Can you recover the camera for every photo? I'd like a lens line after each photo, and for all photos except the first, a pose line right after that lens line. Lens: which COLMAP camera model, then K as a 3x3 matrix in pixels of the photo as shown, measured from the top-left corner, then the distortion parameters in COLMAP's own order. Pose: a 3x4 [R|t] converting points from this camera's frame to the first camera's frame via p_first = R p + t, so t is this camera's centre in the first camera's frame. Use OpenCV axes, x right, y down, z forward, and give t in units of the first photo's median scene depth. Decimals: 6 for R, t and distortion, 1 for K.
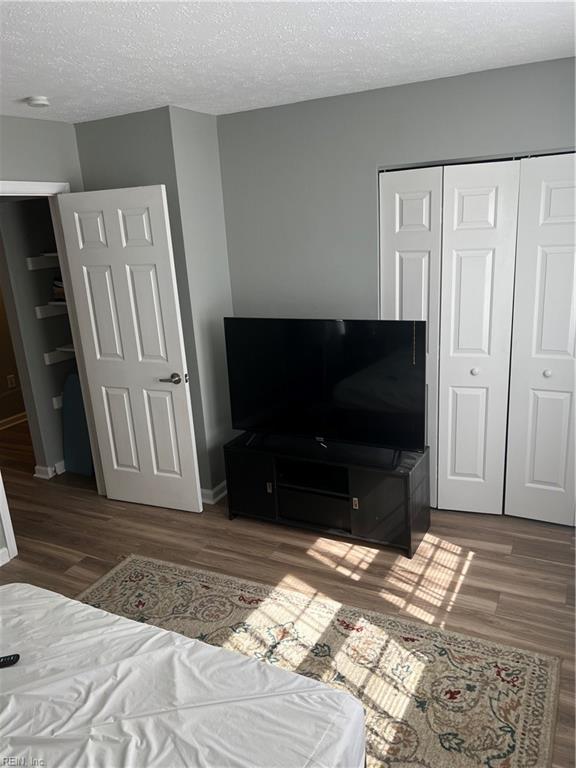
lens RADIAL K [[583.3, 0, 287.9], [0, 583.3, 384.6], [0, 0, 1]] dist [0.037301, -0.044007]
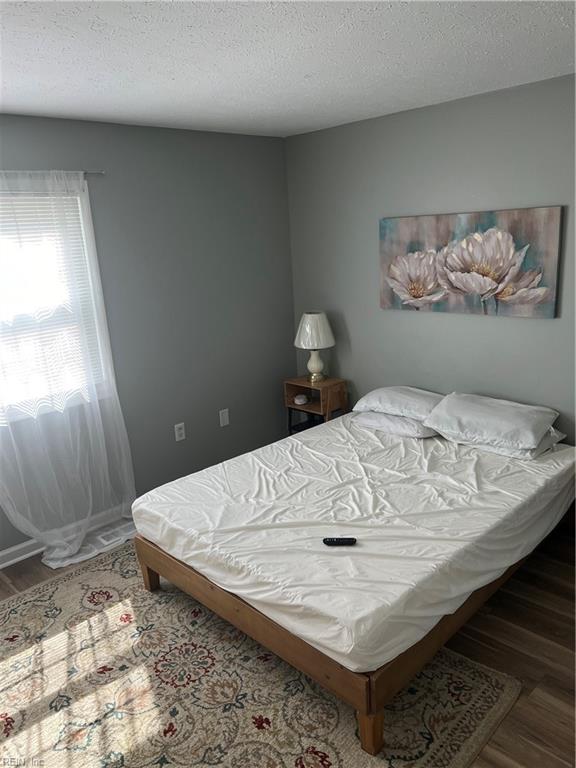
lens RADIAL K [[583.3, 0, 287.4], [0, 583.3, 384.1], [0, 0, 1]] dist [0.037301, -0.044007]
pose [[-0.945291, 0.042431, 0.323456, -0.643793], [0.197212, 0.864147, 0.462987, -0.363249], [-0.259868, 0.501447, -0.825239, 1.513185]]
